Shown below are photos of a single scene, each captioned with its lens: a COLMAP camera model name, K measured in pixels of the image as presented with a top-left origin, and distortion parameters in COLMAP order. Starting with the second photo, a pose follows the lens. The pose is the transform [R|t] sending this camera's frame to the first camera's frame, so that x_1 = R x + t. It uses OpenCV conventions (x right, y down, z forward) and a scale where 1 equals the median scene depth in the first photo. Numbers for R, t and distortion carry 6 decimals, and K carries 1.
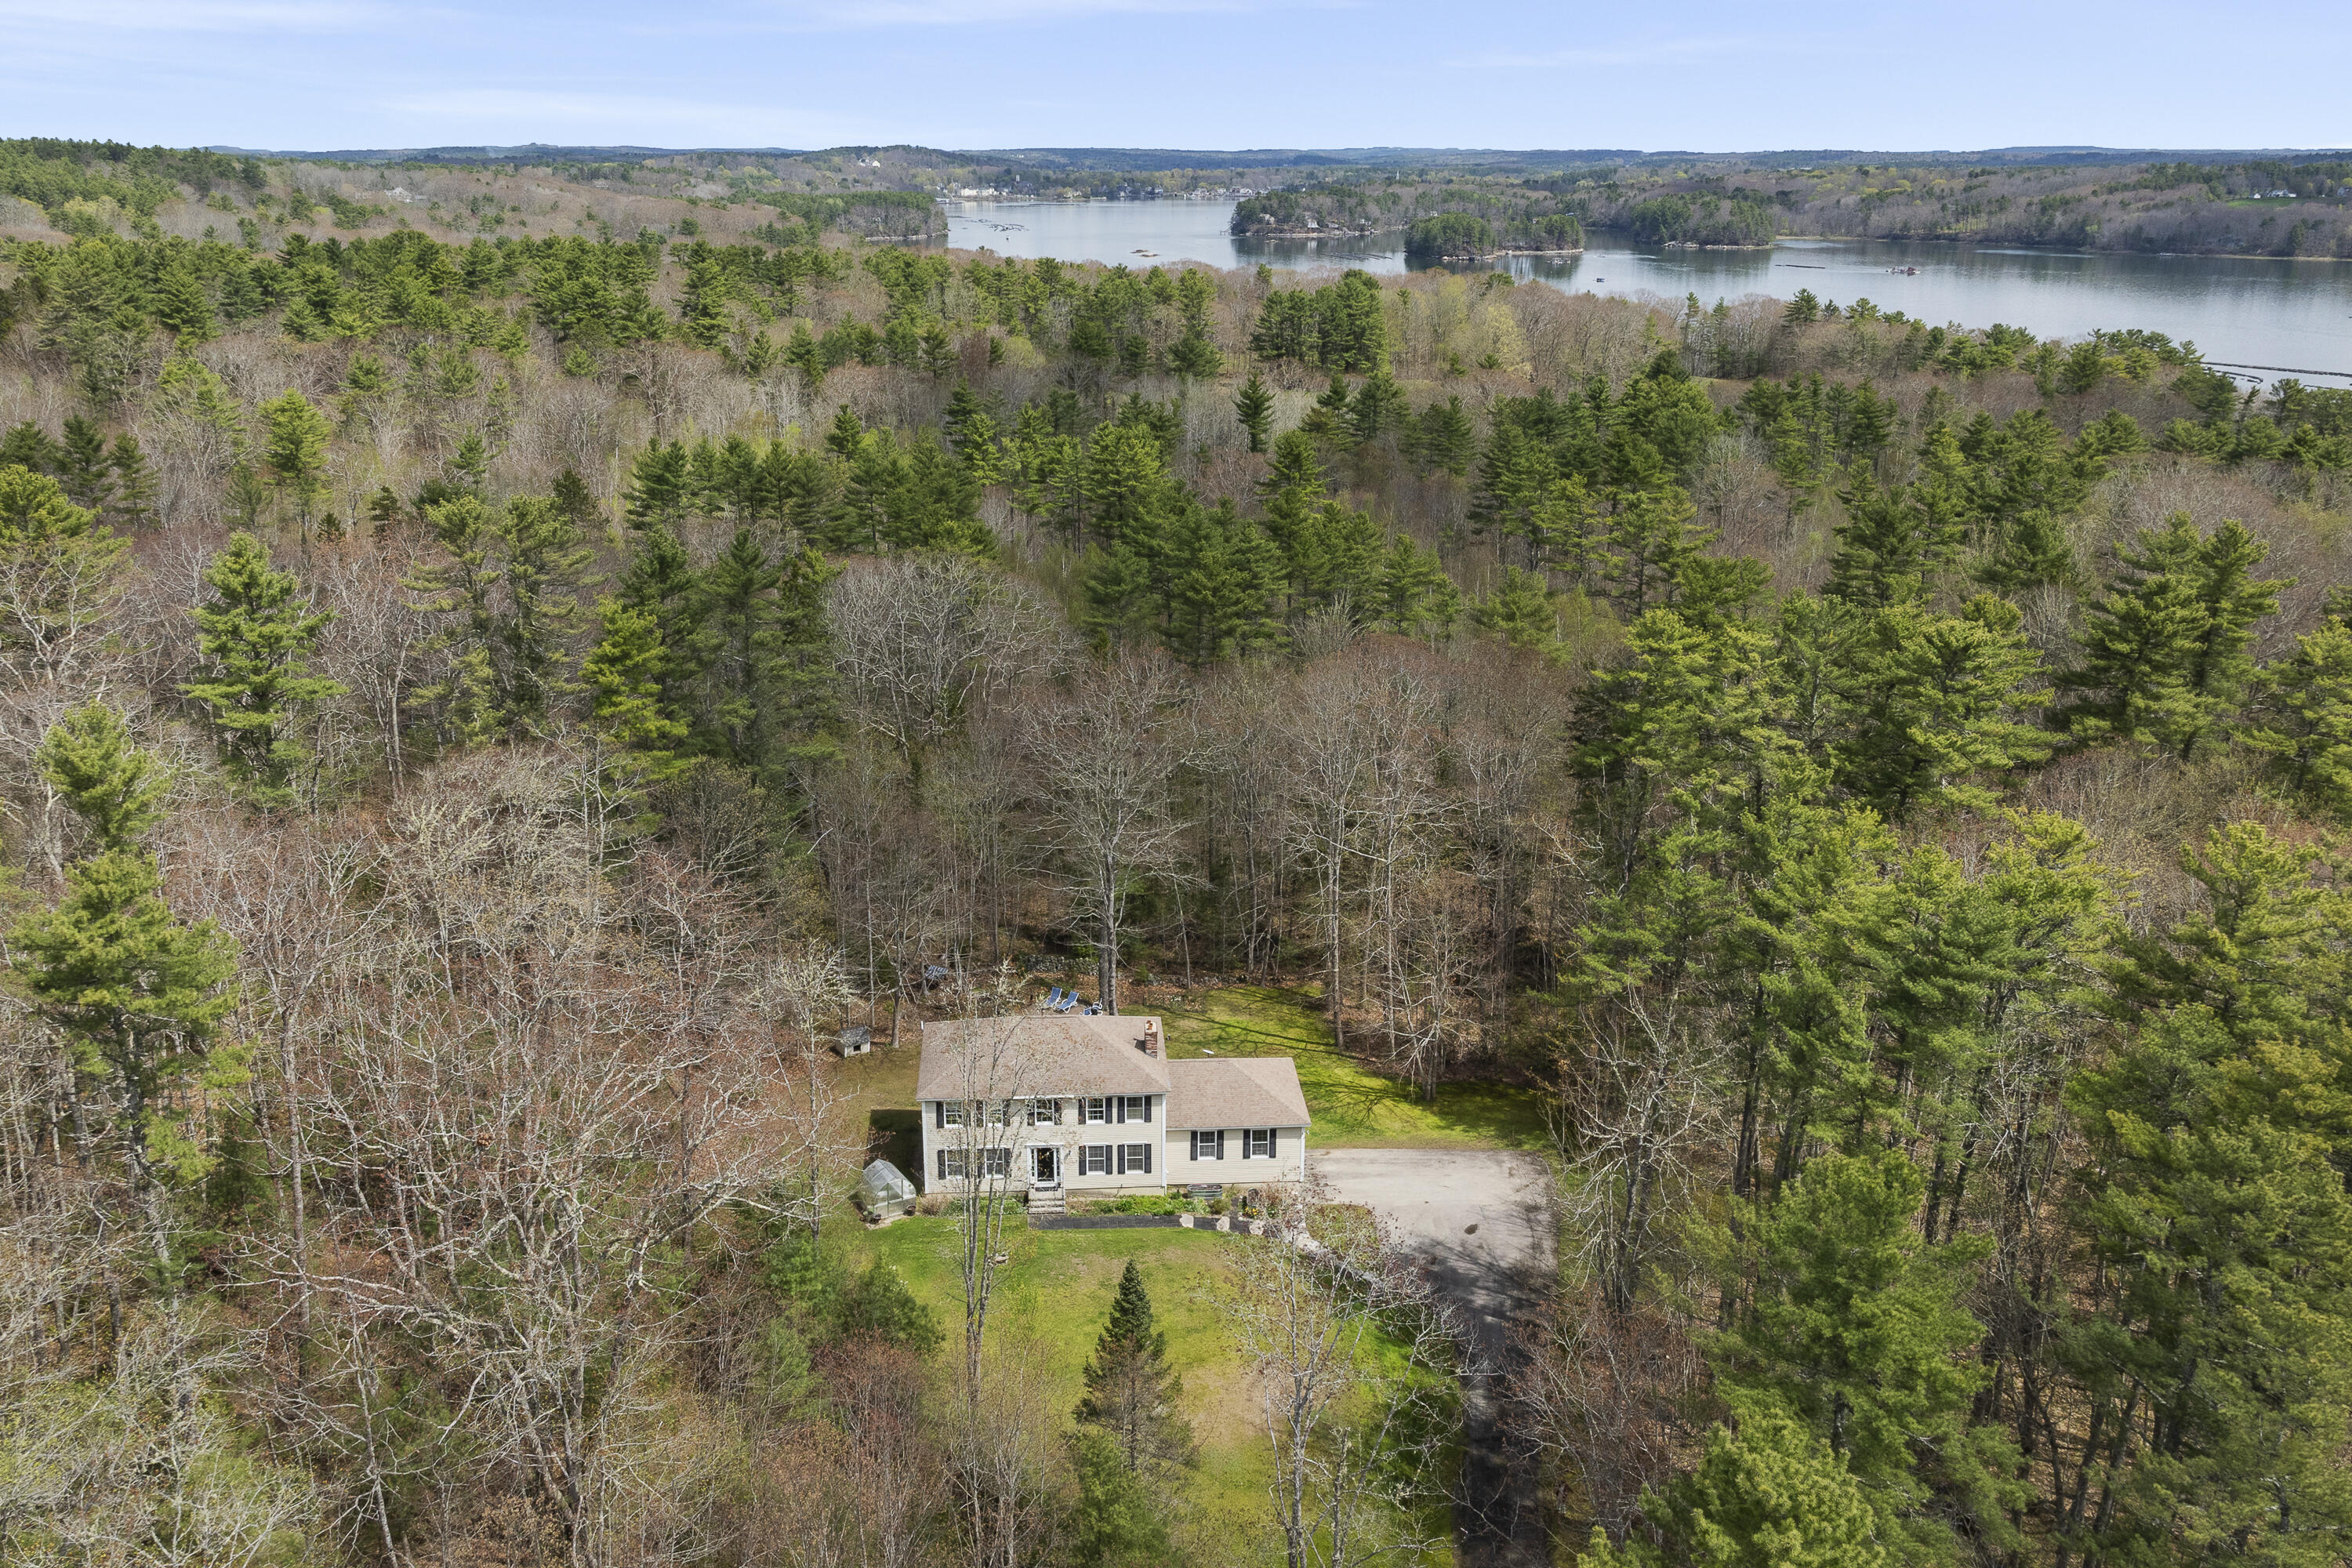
lens RADIAL K [[2033.9, 0, 1152.9], [0, 2033.9, 800.0], [0, 0, 1]] dist [0.009178, -0.029857]
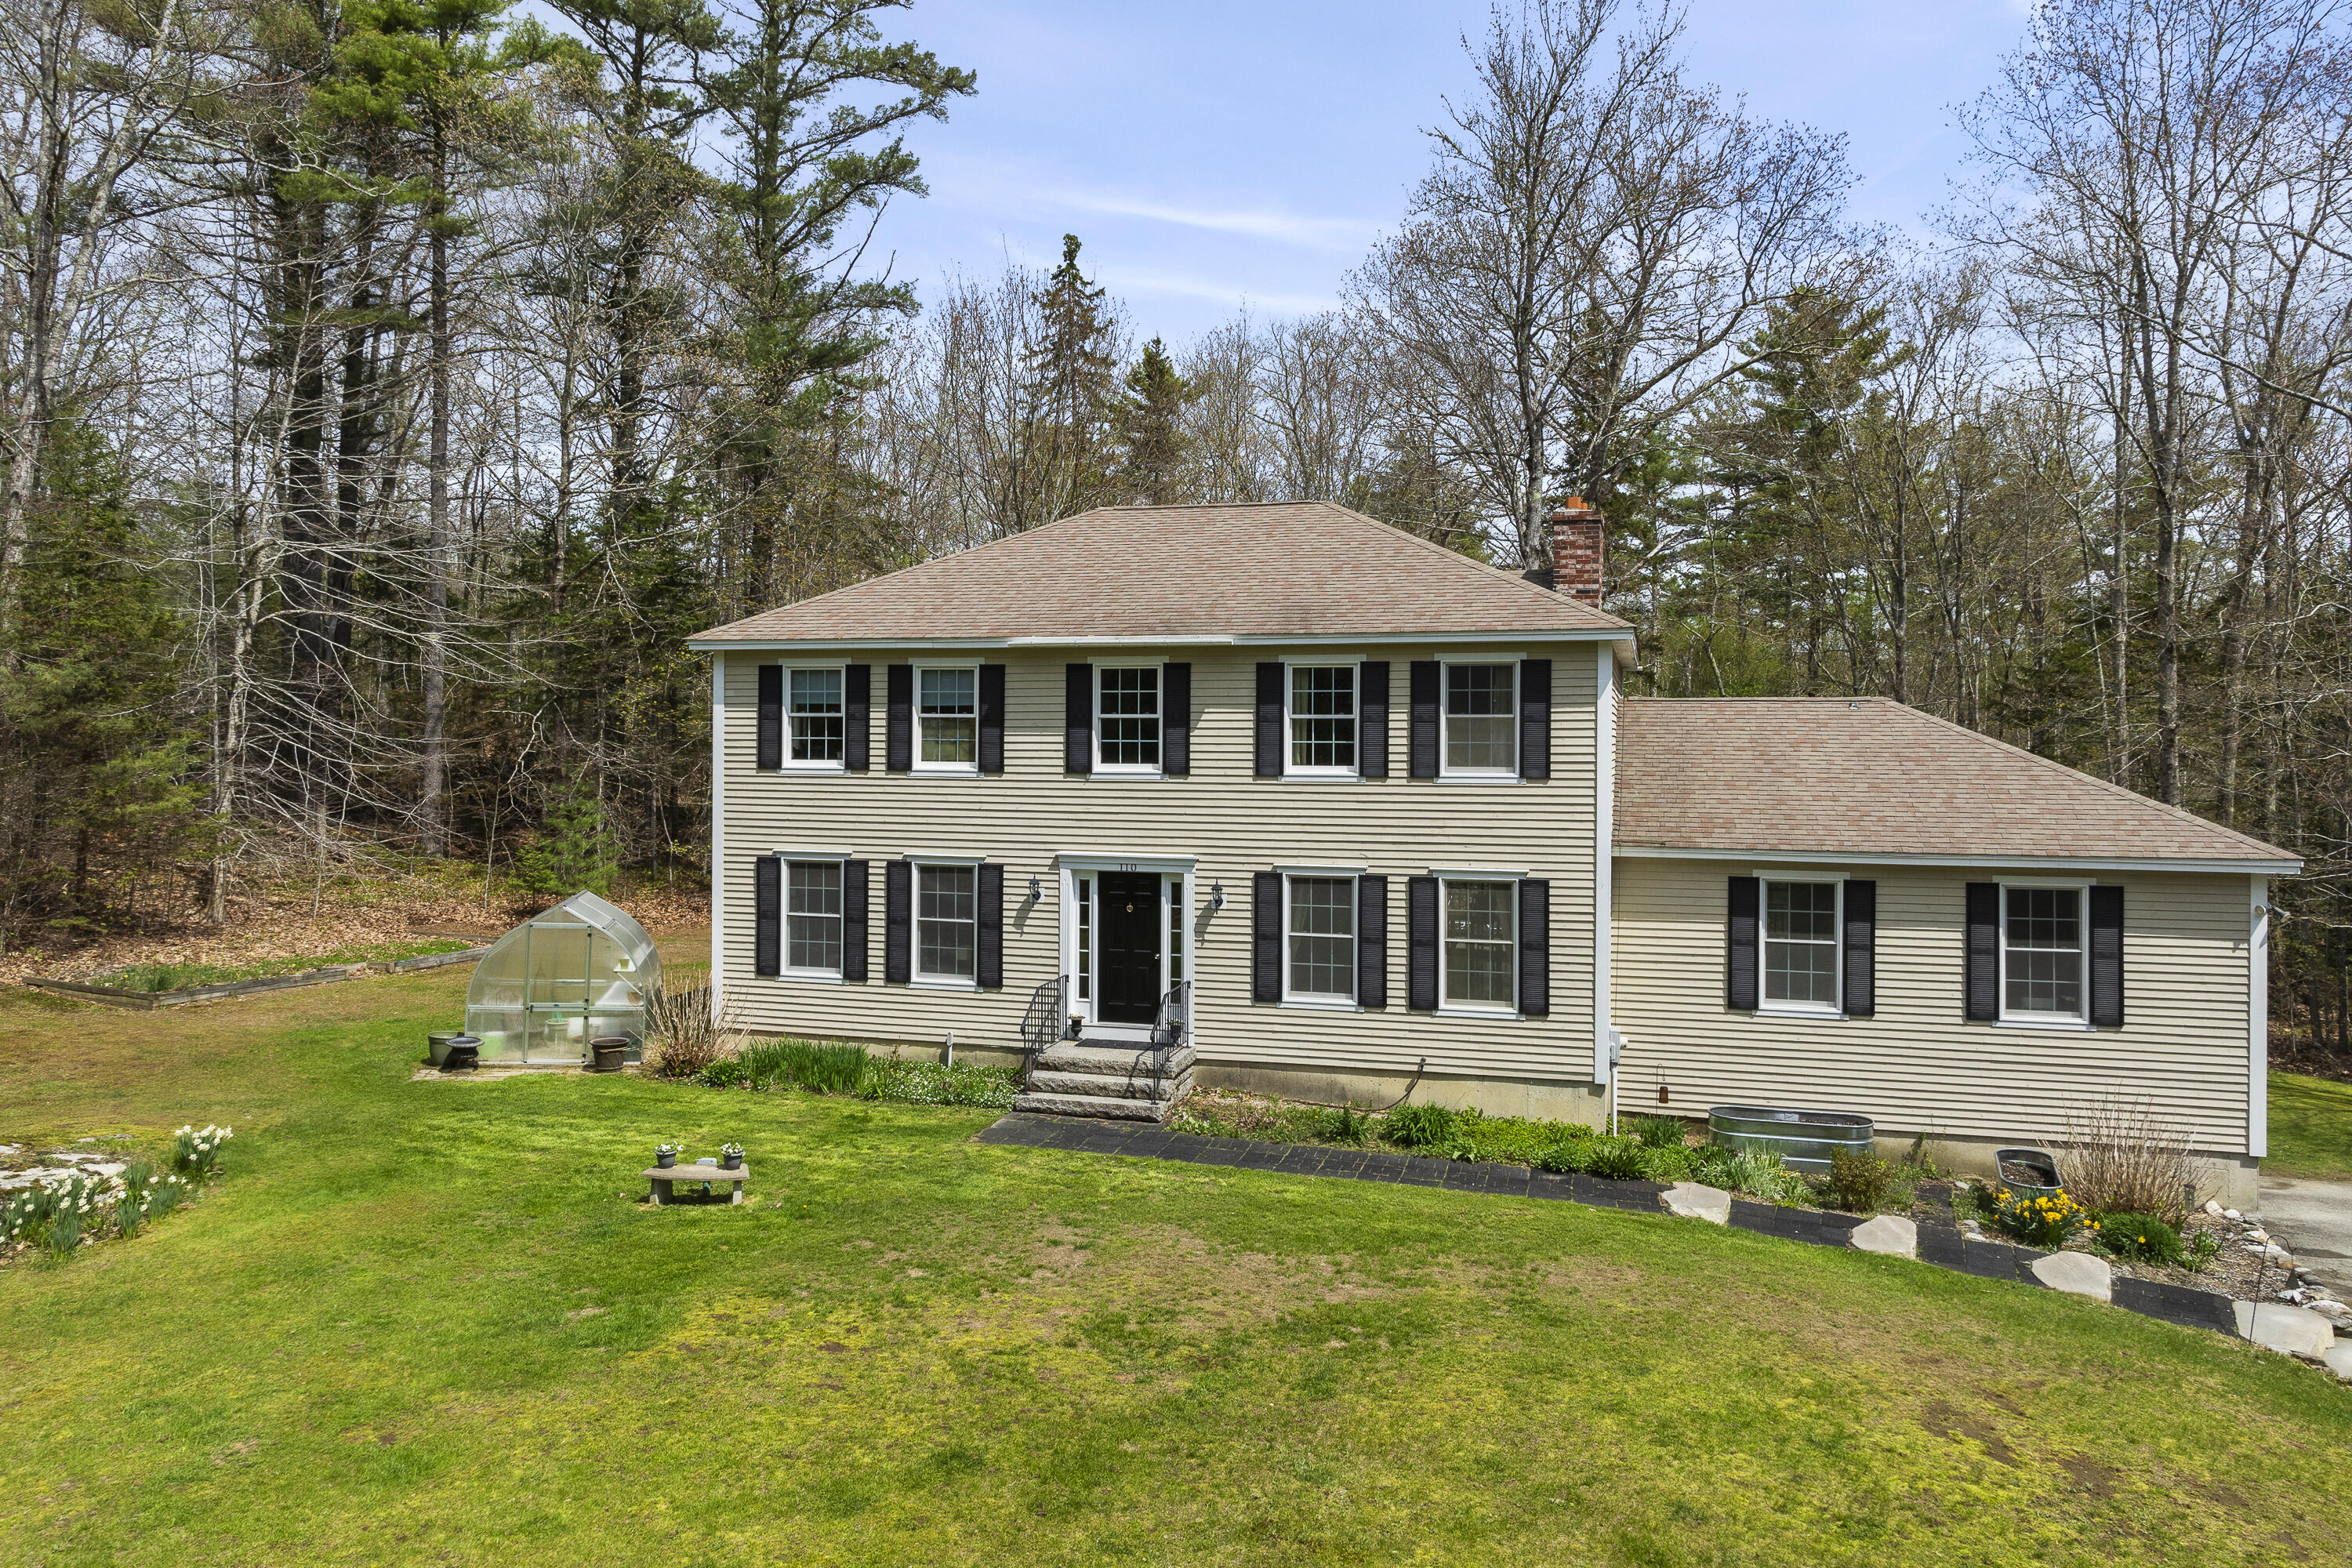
lens RADIAL K [[1650.5, 0, 1194.6], [0, 1650.5, 717.6], [0, 0, 1]] dist [-0.003773, 0.000838]
pose [[0.946343, 0.004651, -0.323129, 0.019708], [-0.111751, 0.942920, -0.313711, 0.191823], [0.303226, 0.332988, 0.892845, 0.716748]]
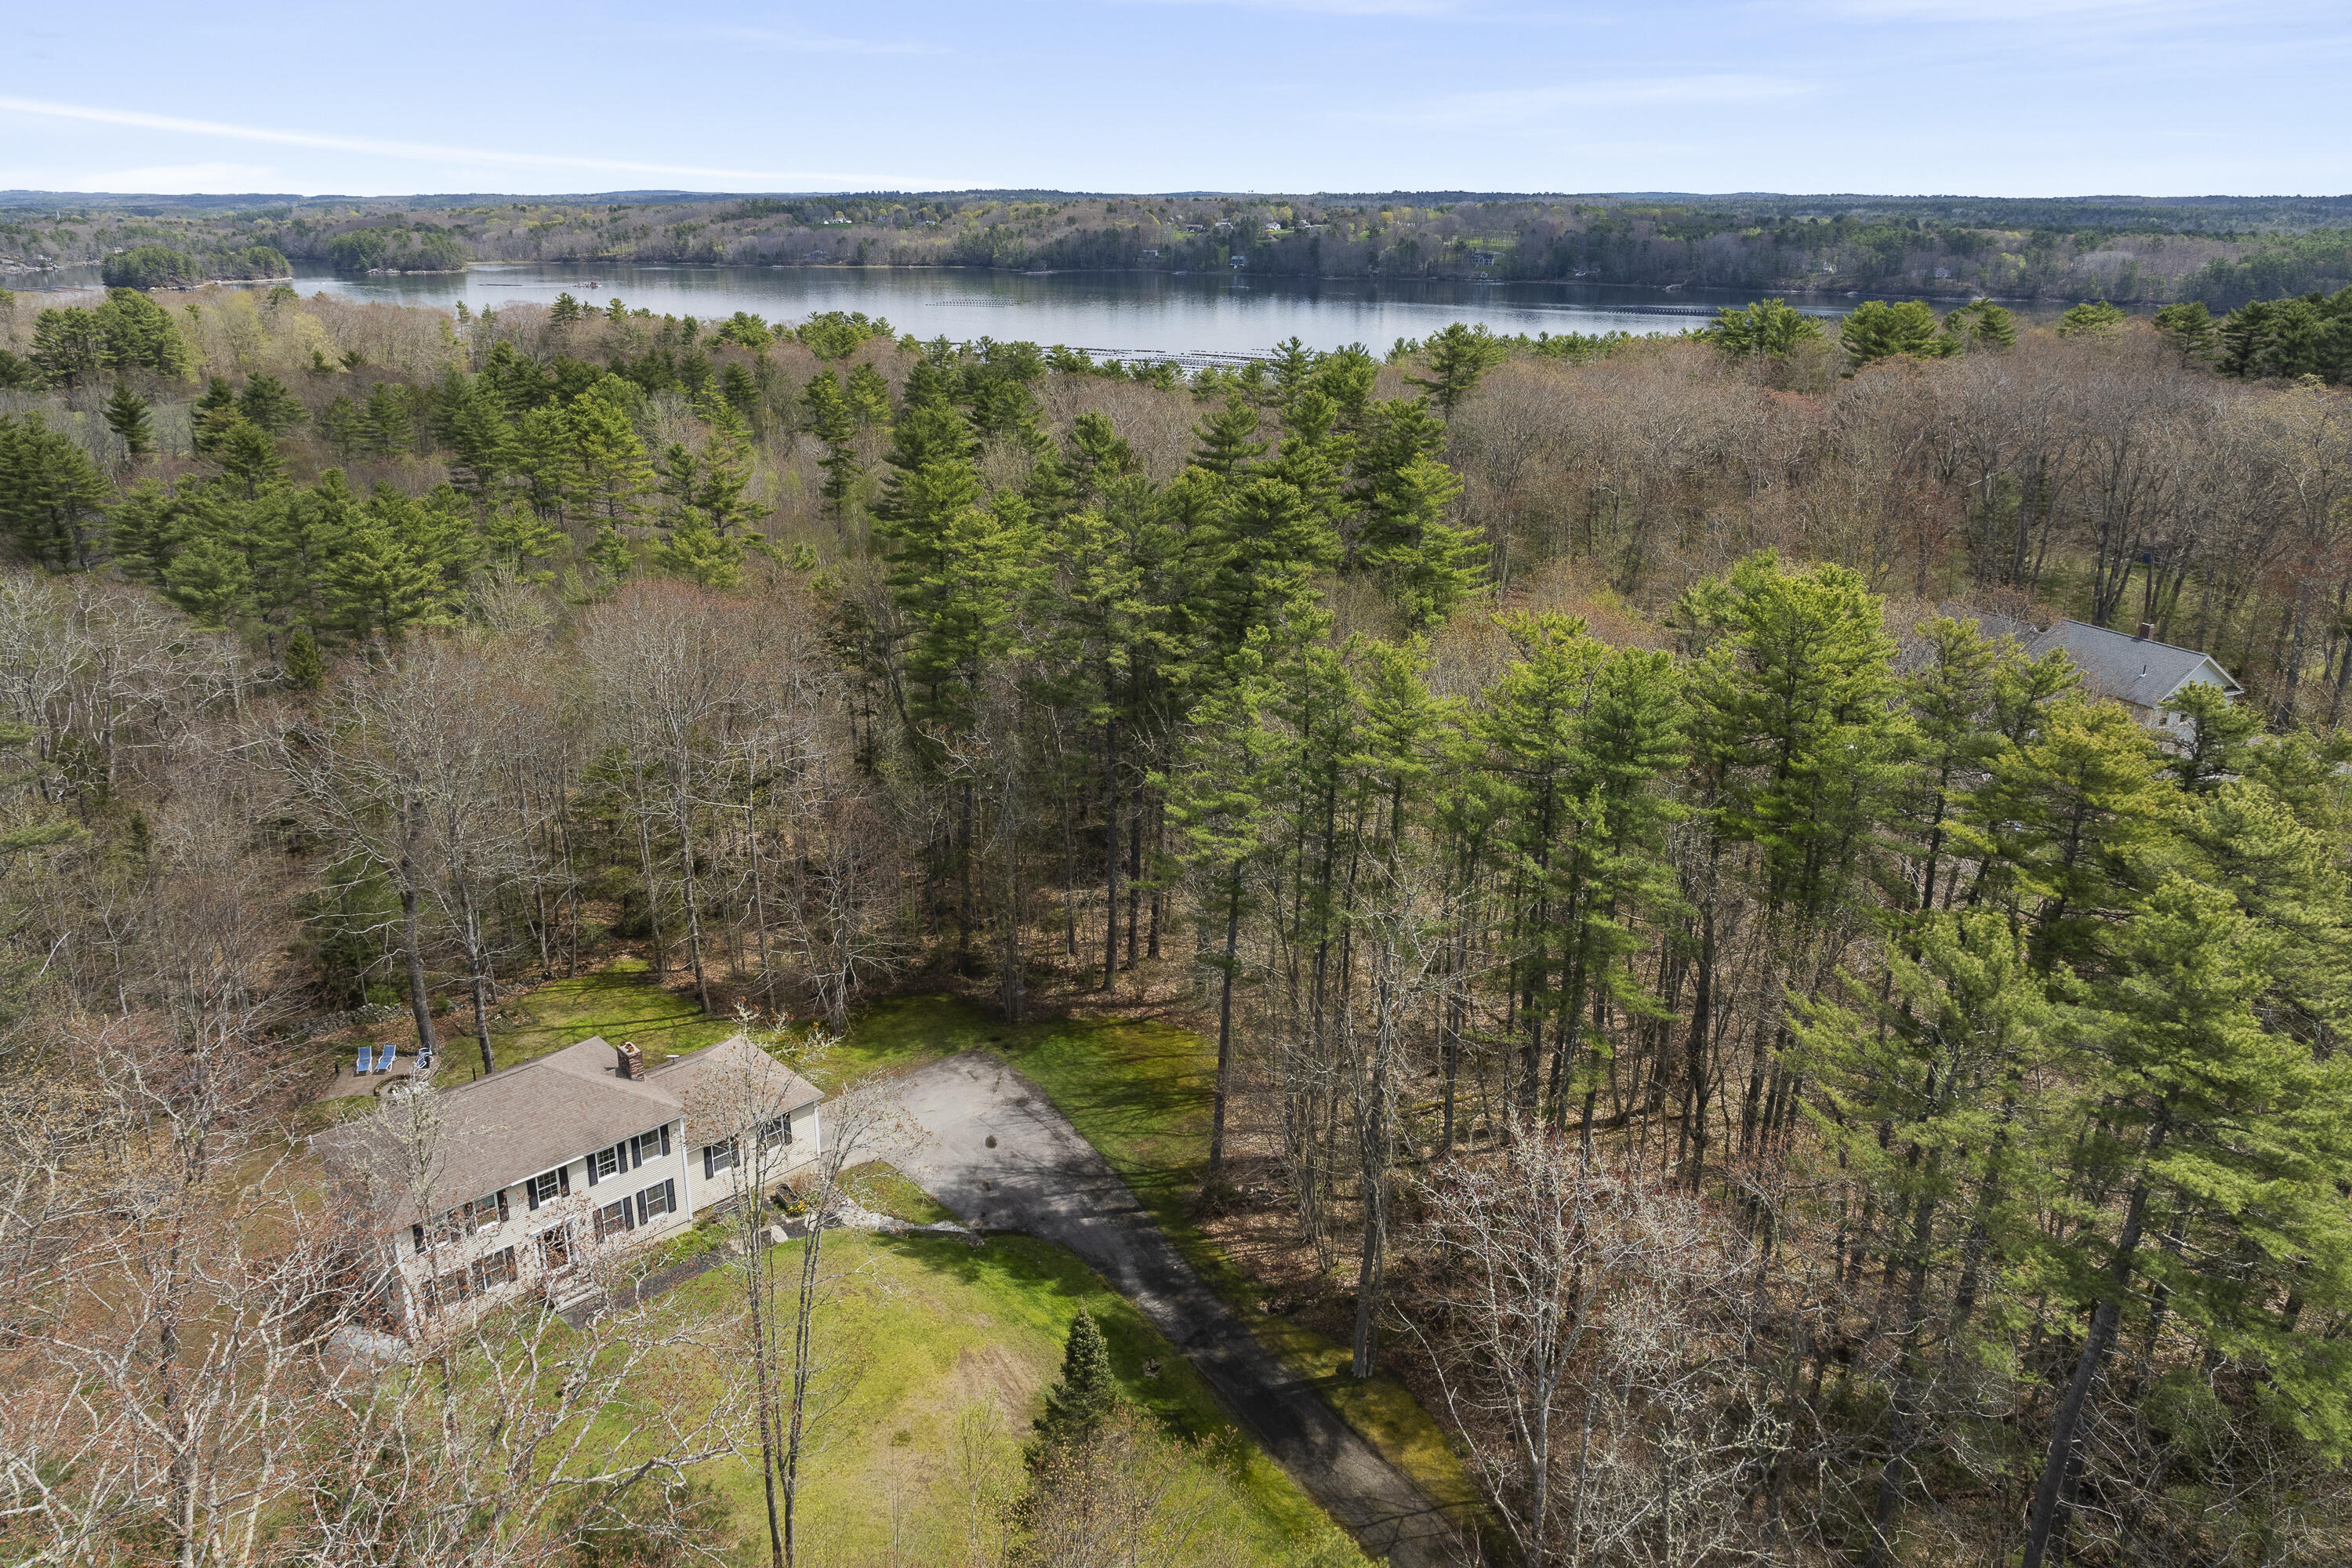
lens RADIAL K [[1650.5, 0, 1178.3], [0, 1650.5, 711.6], [0, 0, 1]] dist [-0.003773, 0.000838]
pose [[0.765574, -0.191778, 0.614099, -0.202942], [0.195224, 0.978779, 0.062286, -0.023478], [-0.613012, 0.072203, 0.786767, 0.268636]]
